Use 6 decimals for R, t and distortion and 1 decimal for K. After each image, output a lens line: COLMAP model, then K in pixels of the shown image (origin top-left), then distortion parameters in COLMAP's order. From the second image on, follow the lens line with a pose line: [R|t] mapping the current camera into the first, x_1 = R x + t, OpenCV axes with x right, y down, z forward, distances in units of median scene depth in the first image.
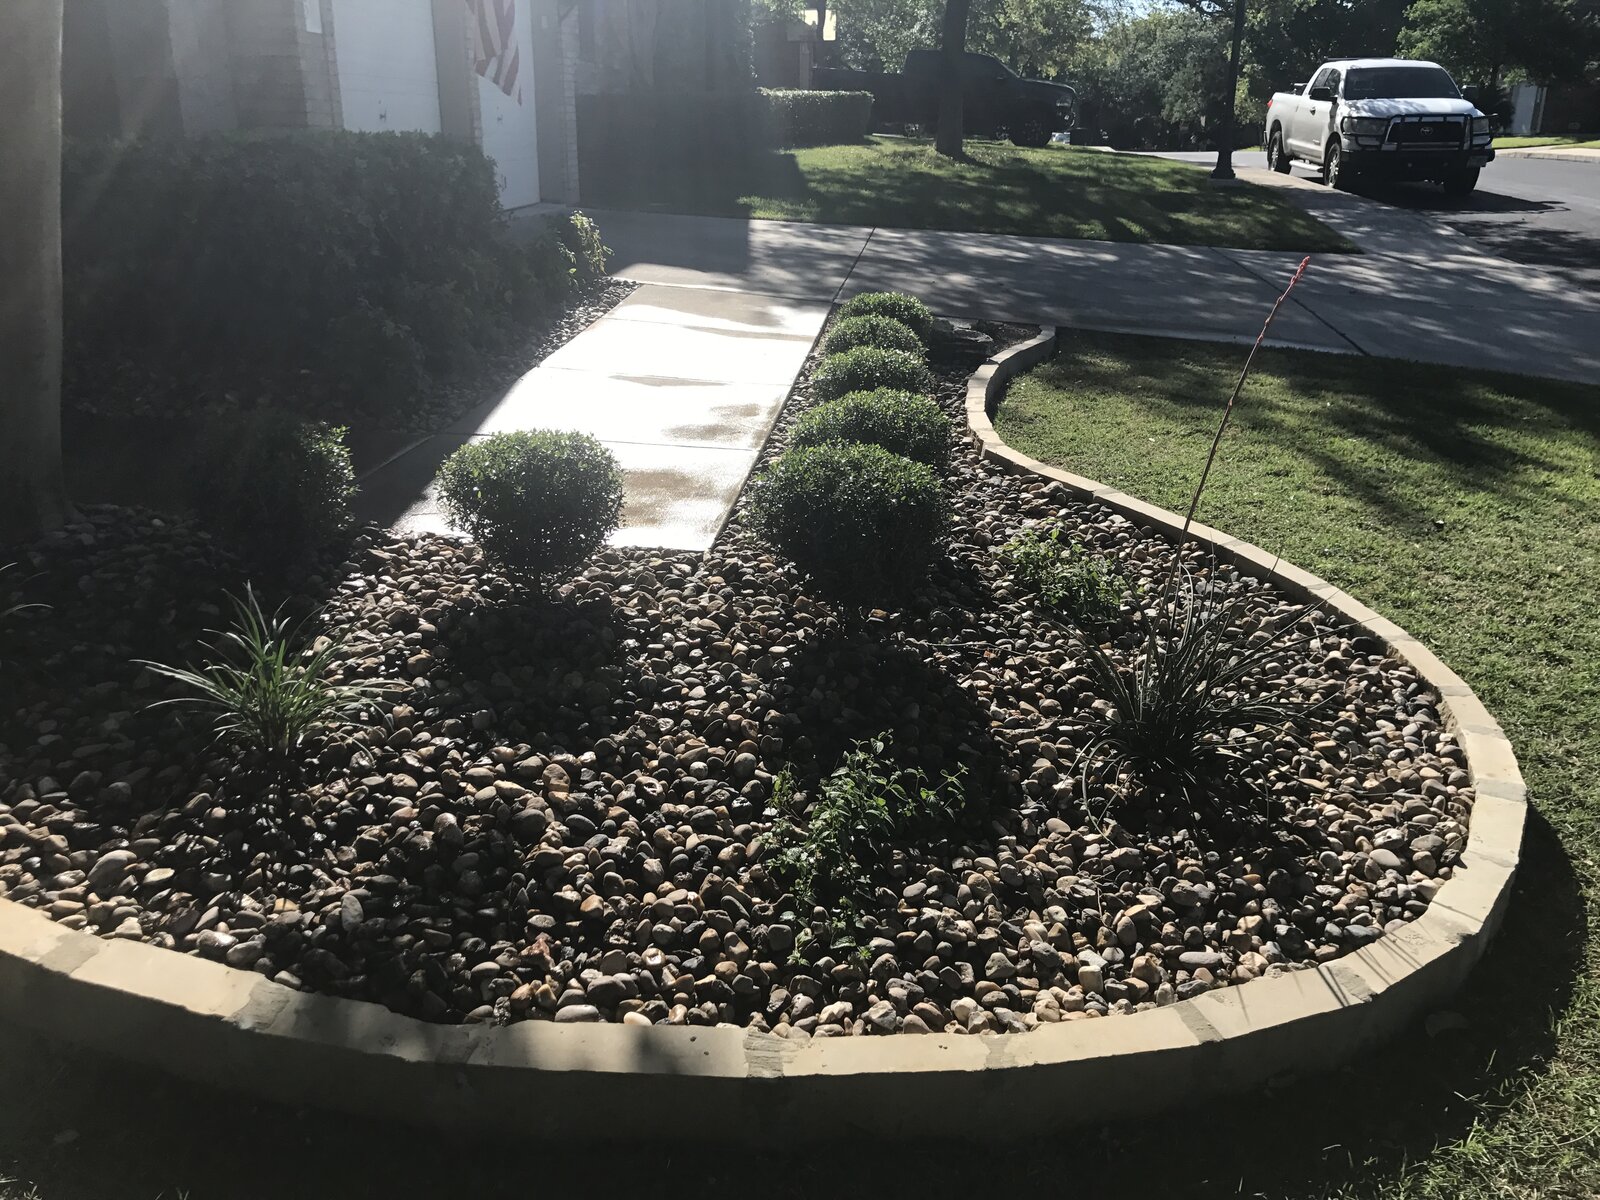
lens RADIAL K [[1303.1, 0, 800.0], [0, 1303.1, 600.0], [0, 0, 1]] dist [0.043988, -0.095998]
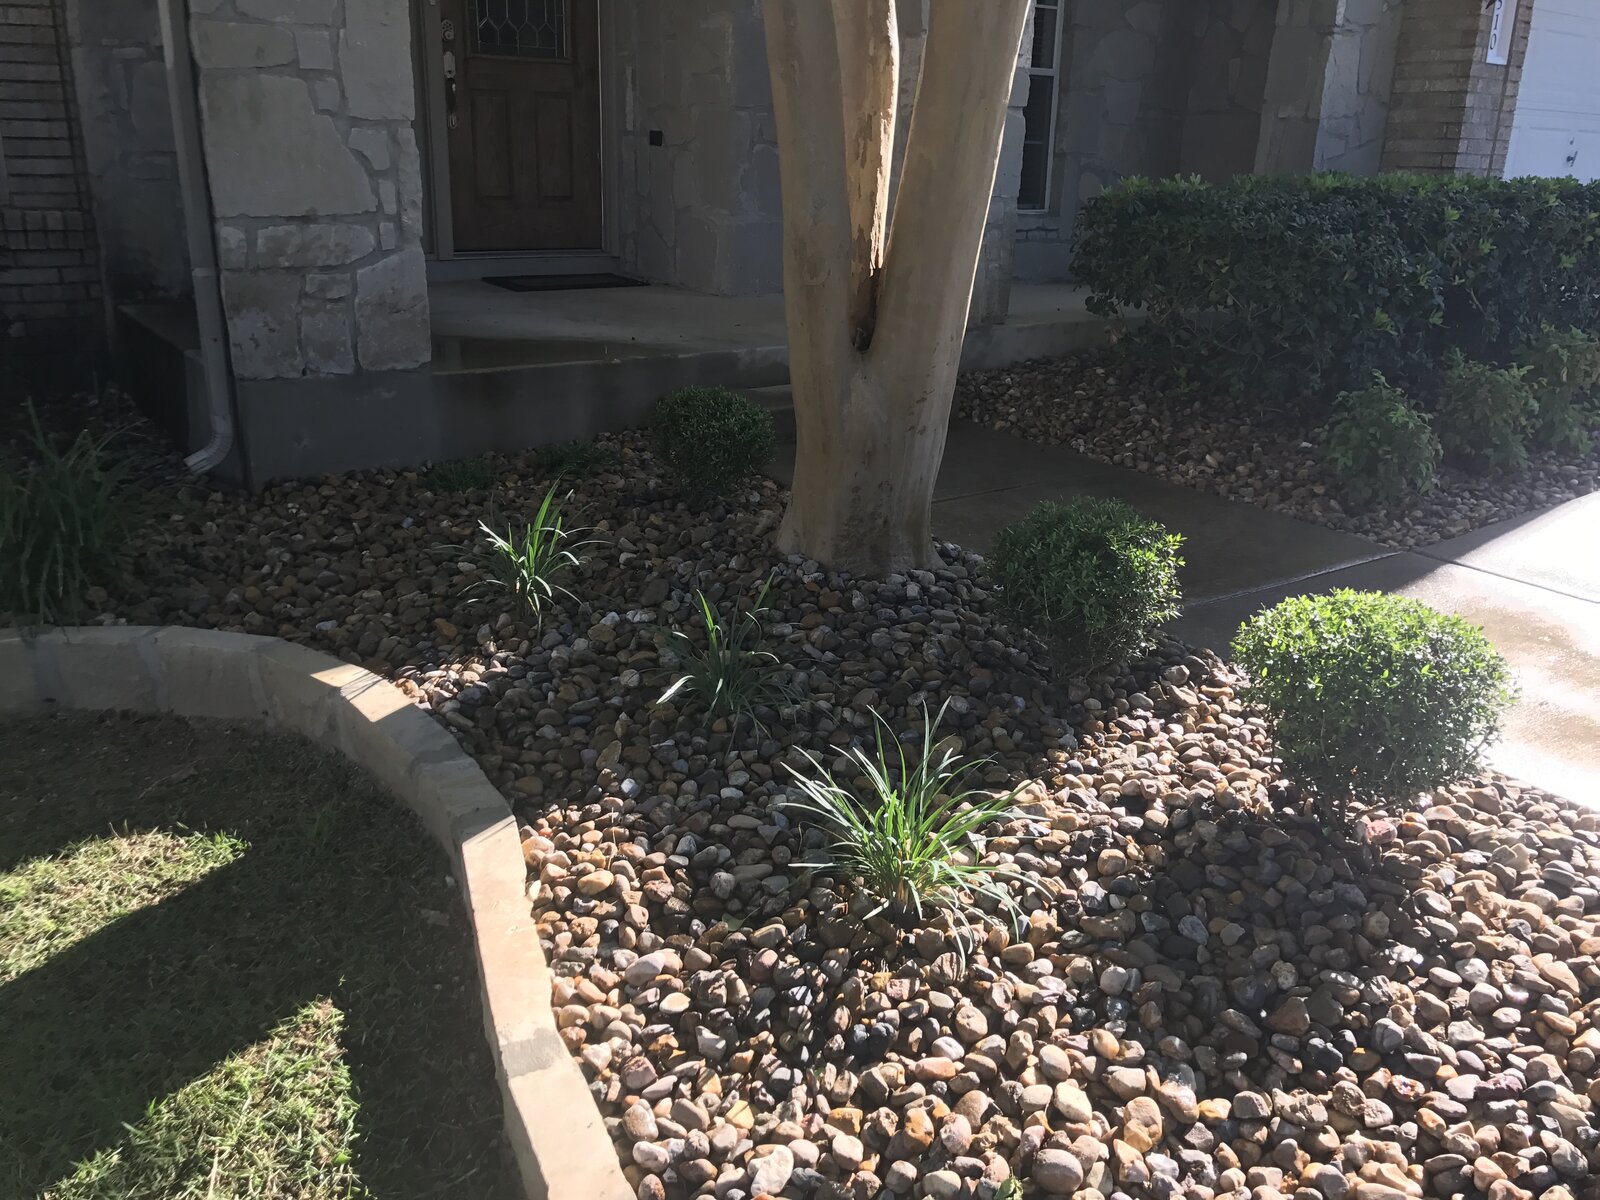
lens RADIAL K [[1314.4, 0, 800.0], [0, 1314.4, 600.0], [0, 0, 1]] dist [-0.019037, 0.050406]
pose [[0.658100, 0.254769, -0.708518, 0.098129], [-0.274113, 0.957506, 0.089692, -0.120120], [0.701261, 0.135188, 0.699970, 0.314303]]
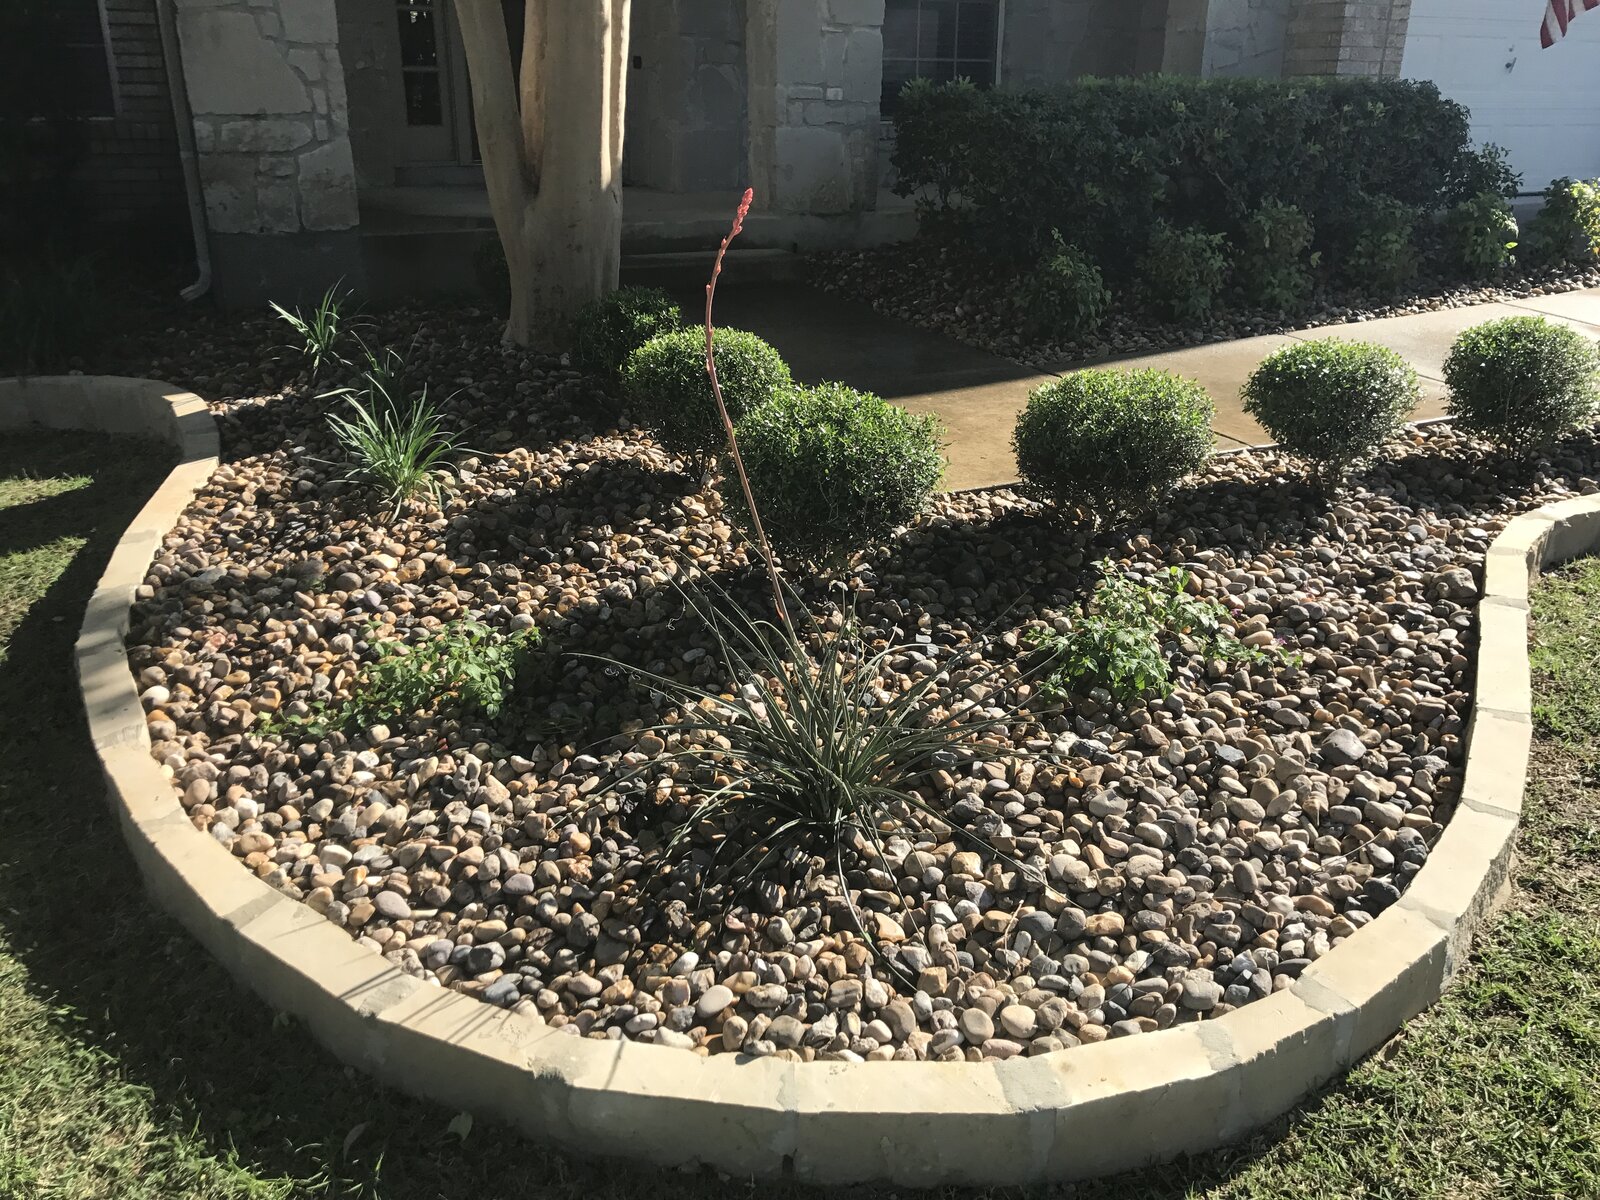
lens RADIAL K [[1314.4, 0, 800.0], [0, 1314.4, 600.0], [0, 0, 1]] dist [-0.019037, 0.050406]
pose [[0.514850, 0.311056, -0.798858, 0.887910], [-0.294273, 0.939356, 0.176109, -0.146332], [0.805191, 0.144412, 0.575163, 0.507646]]
